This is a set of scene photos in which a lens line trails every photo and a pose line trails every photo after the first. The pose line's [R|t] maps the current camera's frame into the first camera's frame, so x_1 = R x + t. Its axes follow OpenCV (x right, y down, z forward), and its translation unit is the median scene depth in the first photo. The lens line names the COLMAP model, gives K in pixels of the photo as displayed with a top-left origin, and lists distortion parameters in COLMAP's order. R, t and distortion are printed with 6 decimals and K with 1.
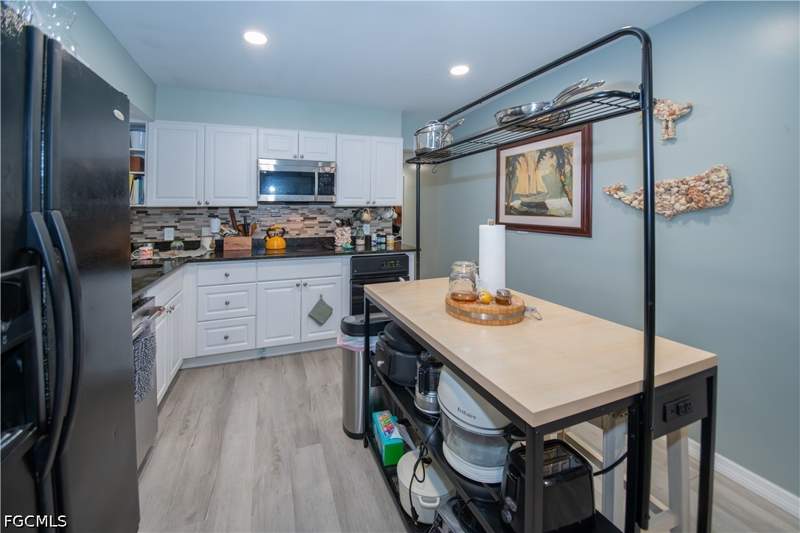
lens RADIAL K [[318.2, 0, 386.2], [0, 318.2, 208.2], [0, 0, 1]] dist [-0.001096, -0.000080]
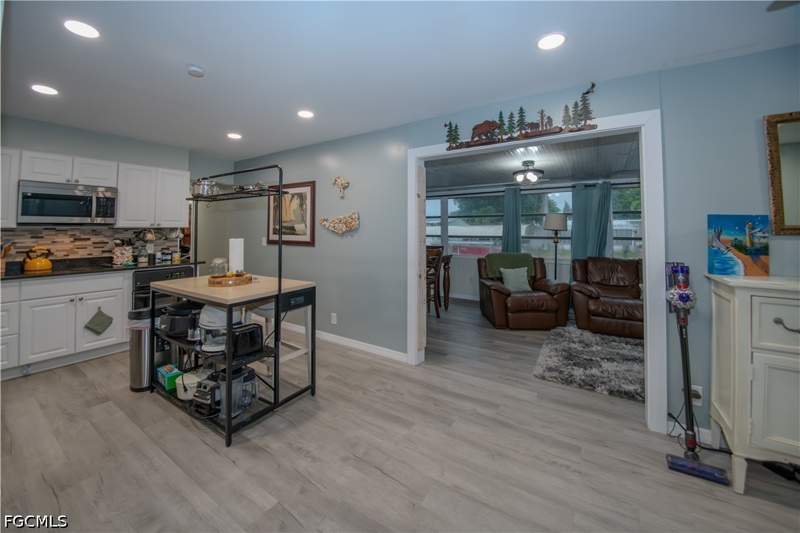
lens RADIAL K [[301.9, 0, 400.3], [0, 301.9, 223.2], [0, 0, 1]] dist [-0.000688, -0.011389]
pose [[0.800759, 0.014075, 0.598822, 0.010900], [-0.002127, 0.999784, -0.020655, -0.003032], [-0.598983, 0.015266, 0.800616, -0.435211]]
